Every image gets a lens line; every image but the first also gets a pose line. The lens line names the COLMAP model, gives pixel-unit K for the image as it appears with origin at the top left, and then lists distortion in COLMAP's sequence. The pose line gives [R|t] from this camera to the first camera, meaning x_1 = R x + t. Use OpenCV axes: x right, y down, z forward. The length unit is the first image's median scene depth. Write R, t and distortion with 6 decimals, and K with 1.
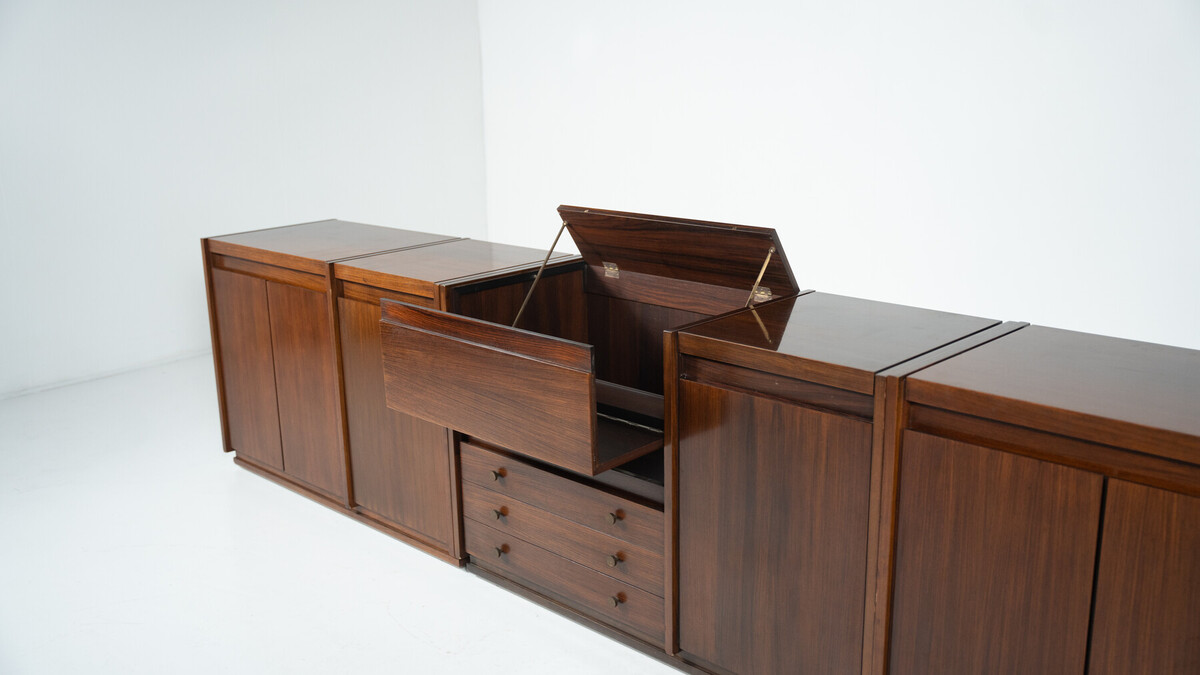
lens RADIAL K [[1133.8, 0, 587.9], [0, 1133.8, 369.7], [0, 0, 1]] dist [-0.013800, 0.000000]
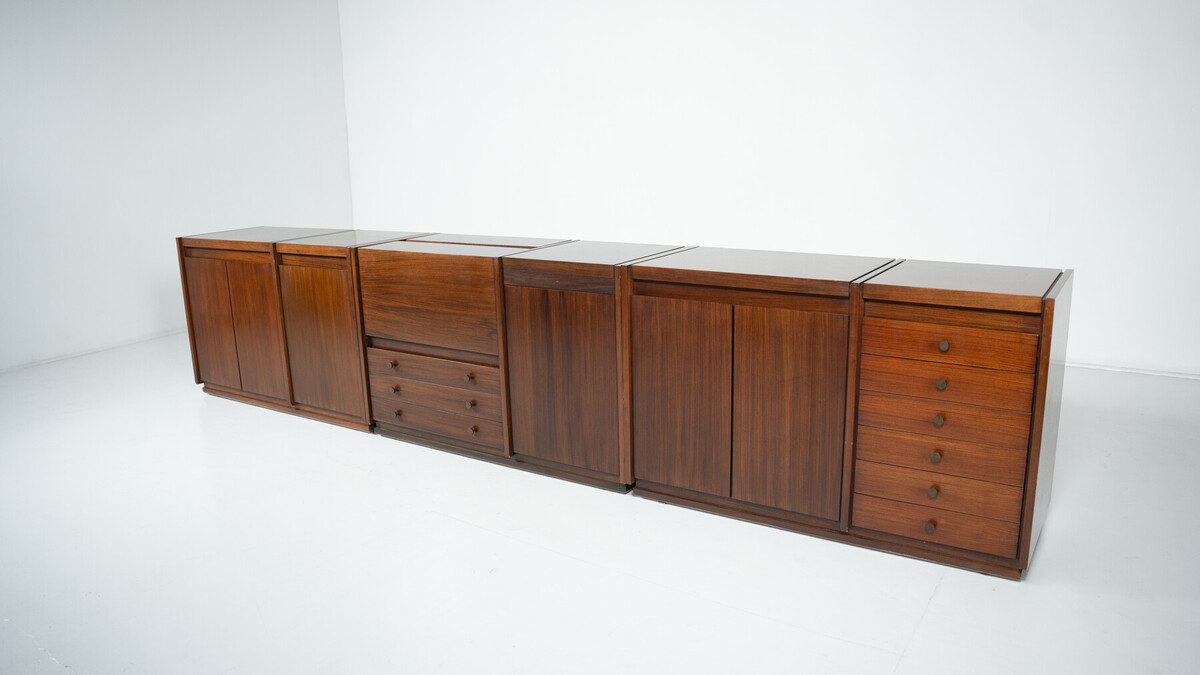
lens RADIAL K [[835.2, 0, 602.3], [0, 835.2, 340.0], [0, 0, 1]] dist [-0.076714, 0.026329]
pose [[0.977810, -0.049762, 0.203499, -0.031847], [0.058826, 0.997517, -0.038732, 0.136702], [-0.201066, 0.049843, 0.978309, -0.226705]]
